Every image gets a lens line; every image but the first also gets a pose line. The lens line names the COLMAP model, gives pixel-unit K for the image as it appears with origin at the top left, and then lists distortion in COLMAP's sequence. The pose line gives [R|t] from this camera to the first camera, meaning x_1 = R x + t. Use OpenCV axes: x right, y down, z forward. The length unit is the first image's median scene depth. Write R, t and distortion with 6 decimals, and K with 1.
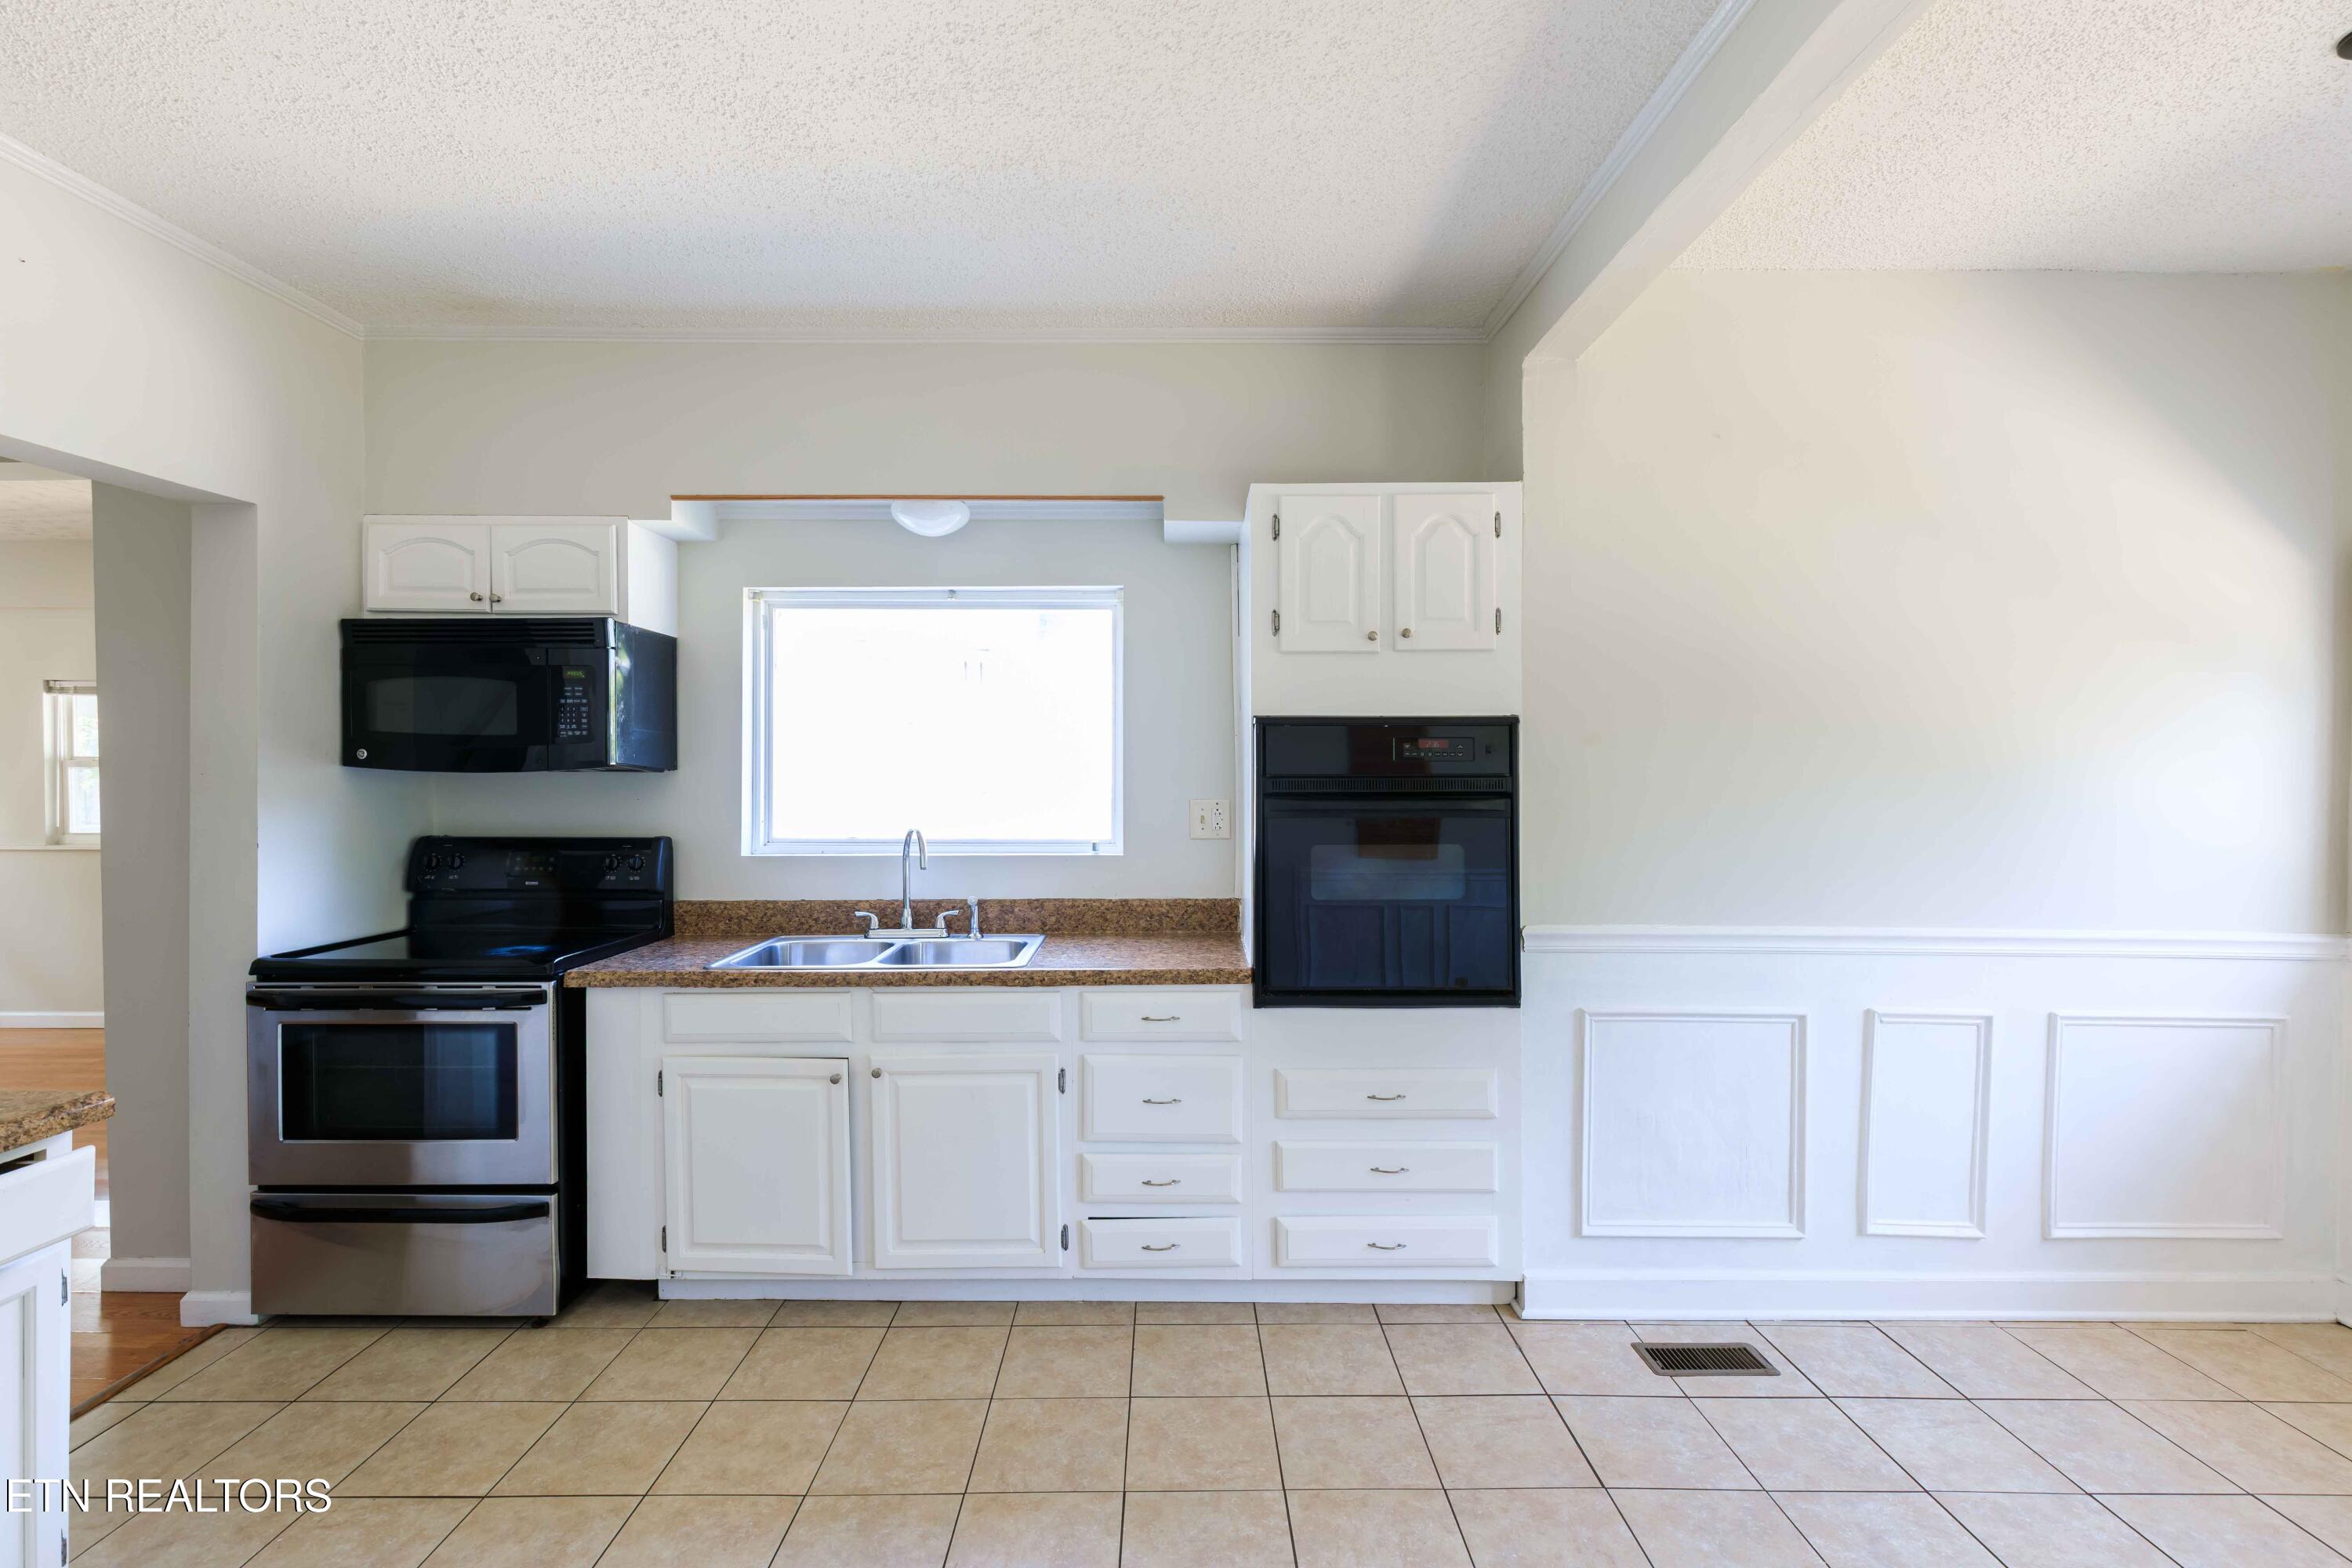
lens RADIAL K [[1093.6, 0, 1170.4], [0, 1093.6, 789.1], [0, 0, 1]] dist [0.008392, -0.001059]
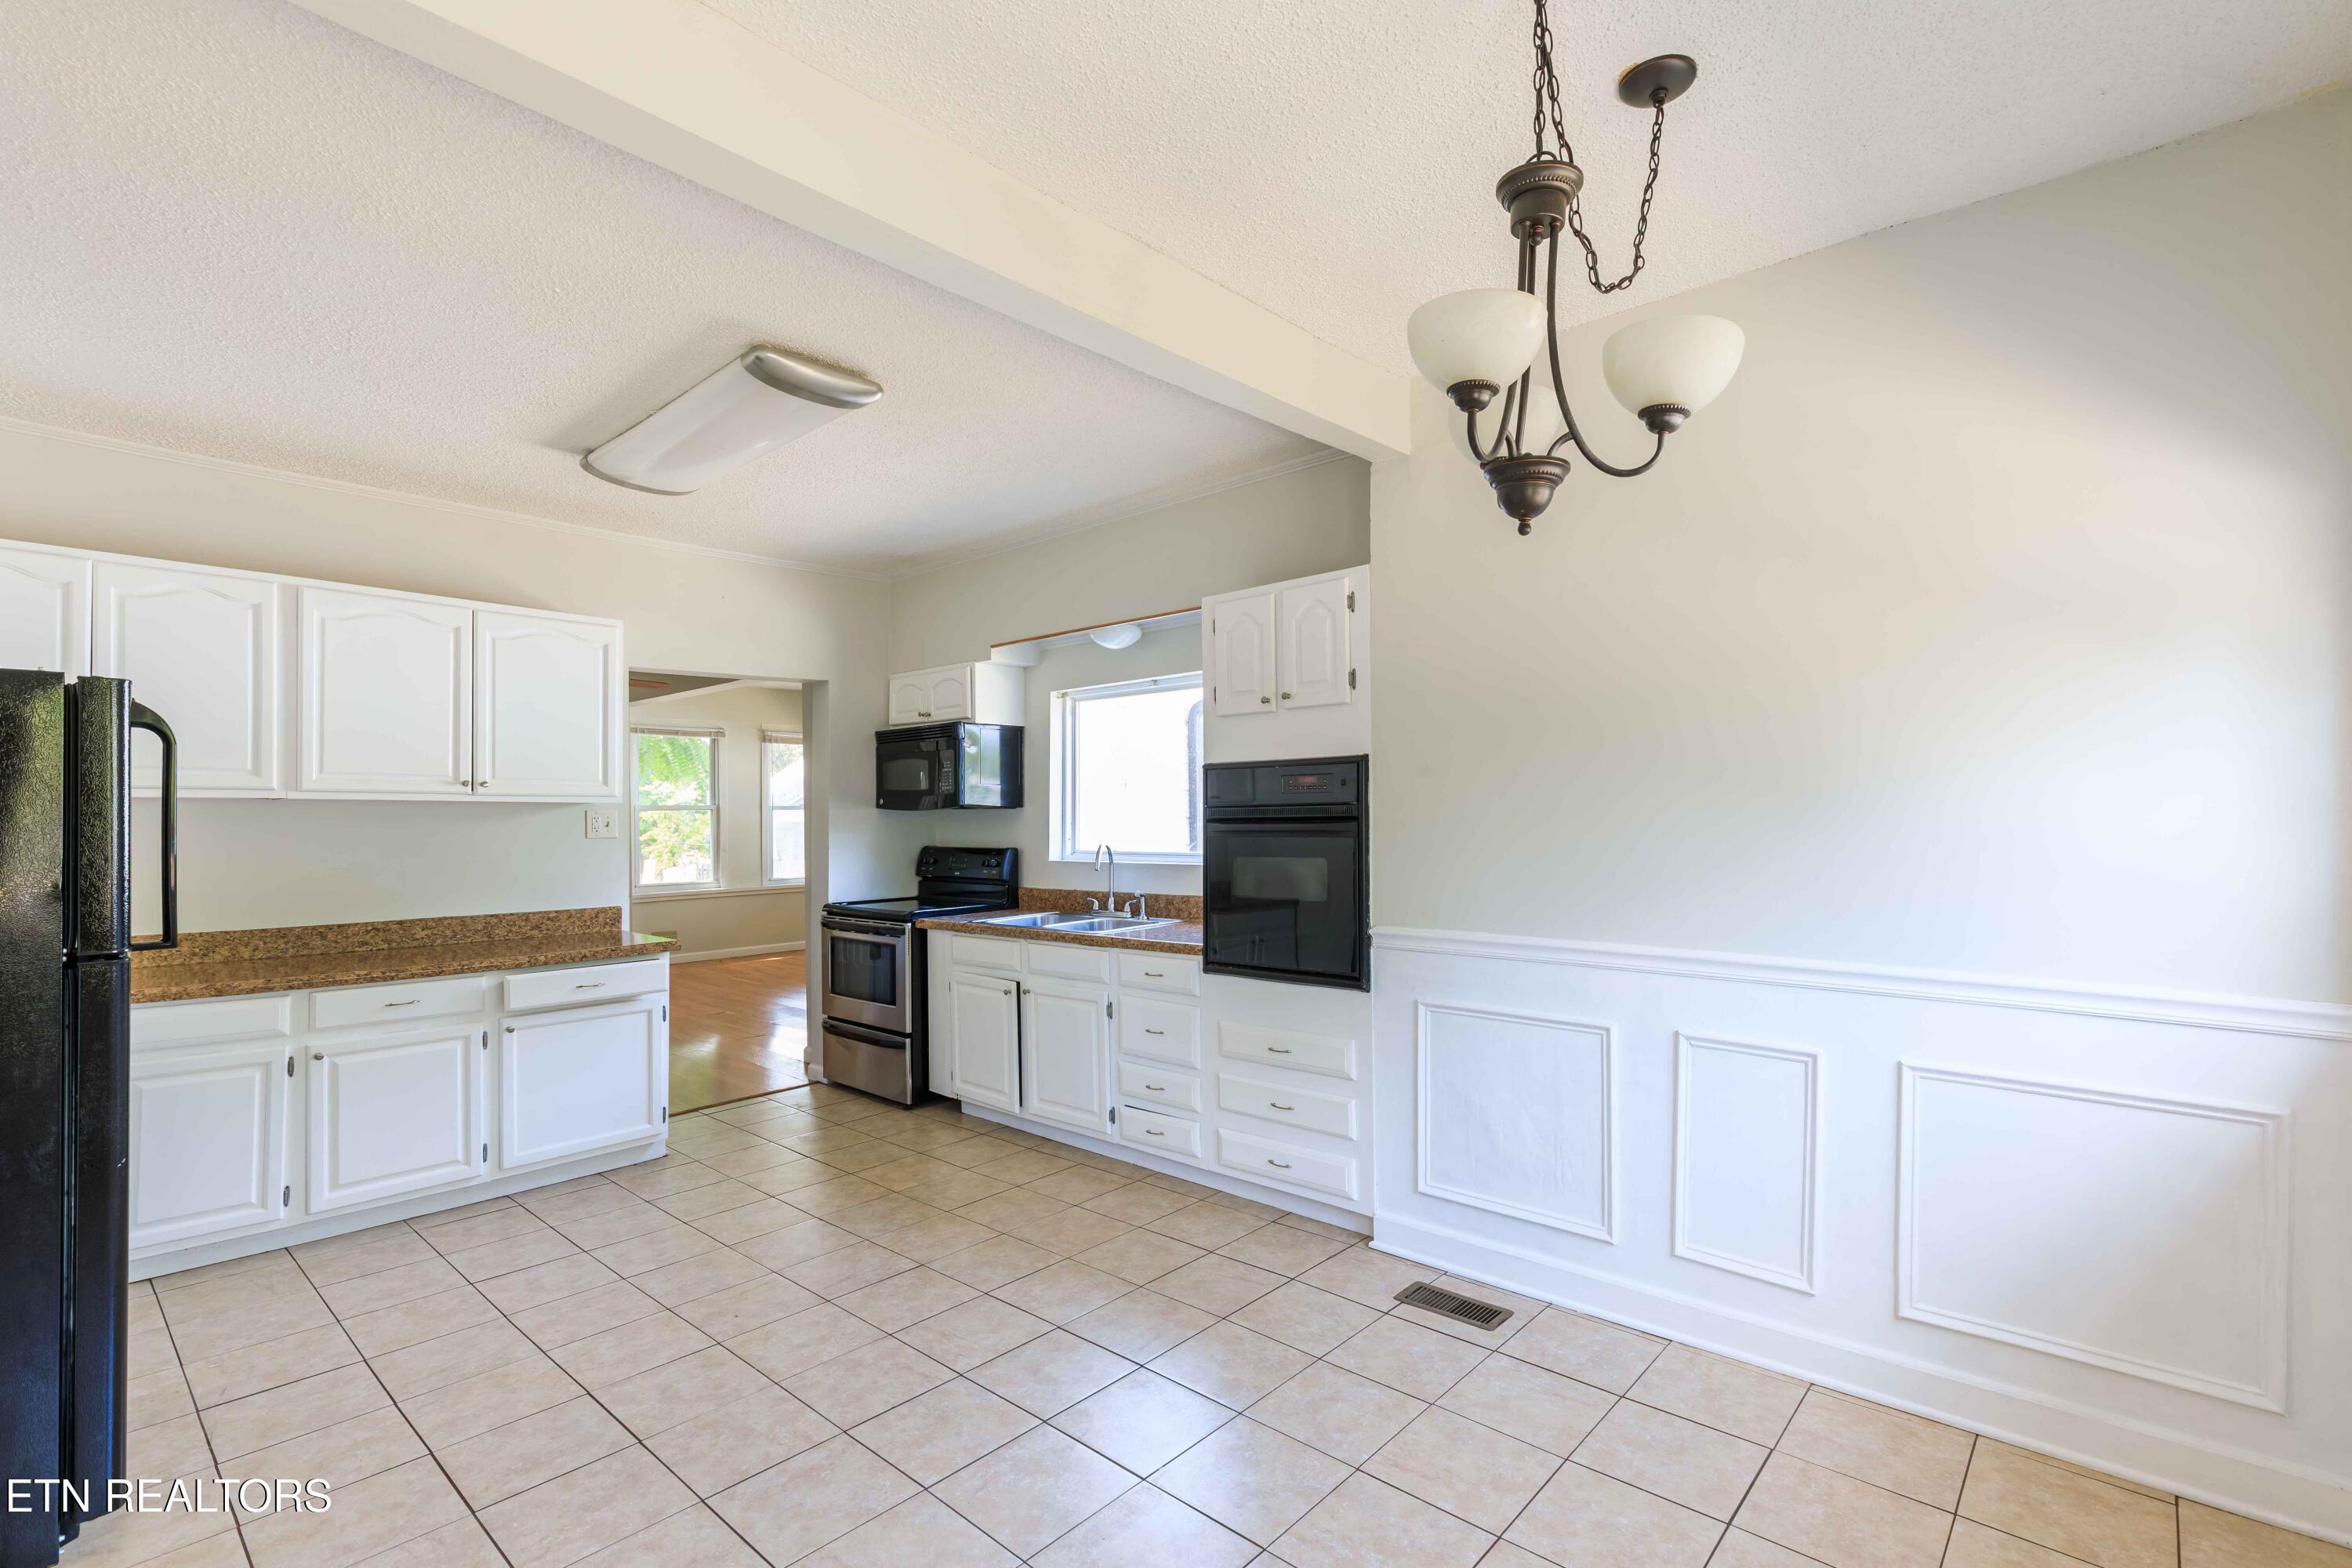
lens RADIAL K [[1093.6, 0, 1181.4], [0, 1093.6, 802.8], [0, 0, 1]] dist [0.008392, -0.001059]
pose [[0.734535, -0.017541, -0.678344, 0.998353], [0.008343, 0.999824, -0.016820, 0.006125], [0.678519, 0.006695, 0.734552, -0.043365]]
